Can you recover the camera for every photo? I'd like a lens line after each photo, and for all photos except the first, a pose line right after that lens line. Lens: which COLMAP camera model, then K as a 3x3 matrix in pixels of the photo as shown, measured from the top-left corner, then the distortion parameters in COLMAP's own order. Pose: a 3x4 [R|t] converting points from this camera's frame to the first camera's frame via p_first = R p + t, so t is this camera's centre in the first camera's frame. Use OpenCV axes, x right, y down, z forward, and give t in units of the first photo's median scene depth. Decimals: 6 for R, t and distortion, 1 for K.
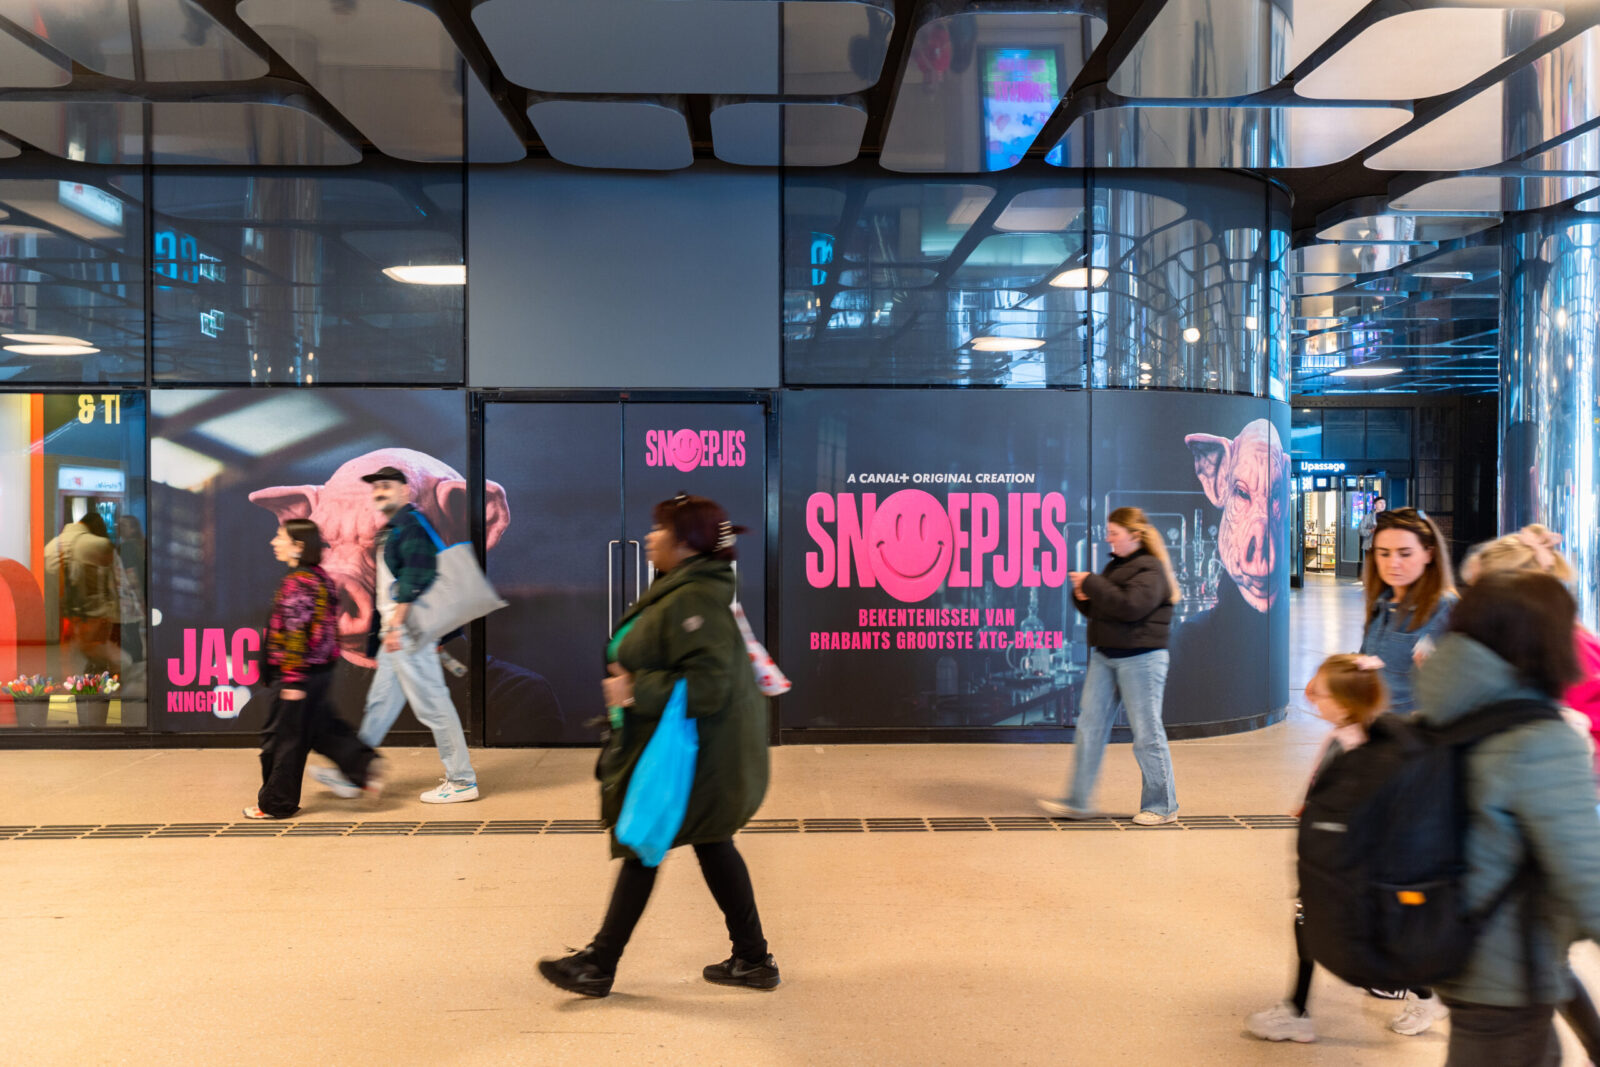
lens RADIAL K [[1255.7, 0, 793.1], [0, 1255.7, 535.6], [0, 0, 1]] dist [-0.025363, -0.008106]
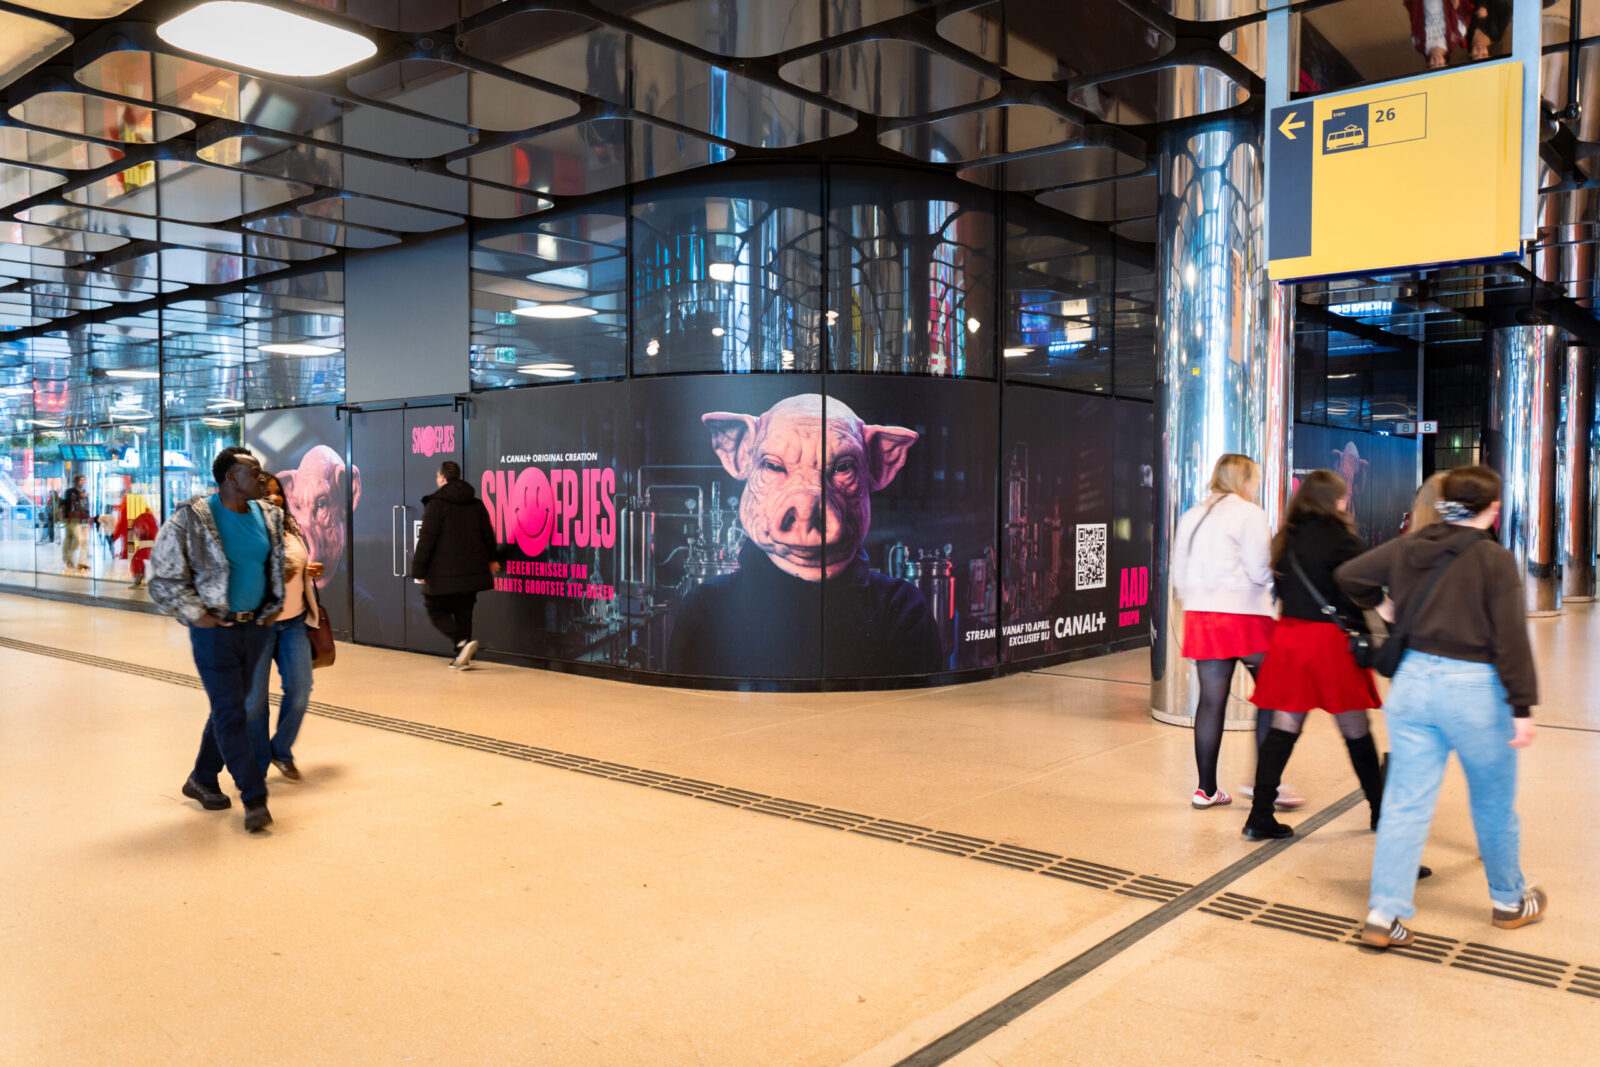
lens RADIAL K [[1255.7, 0, 795.8], [0, 1255.7, 530.5], [0, 0, 1]] dist [-0.025363, -0.008106]
pose [[0.748785, 0.020850, -0.662485, 1.126536], [-0.009037, 0.999733, 0.021250, -0.002339], [0.662751, -0.009925, 0.748774, 0.229607]]
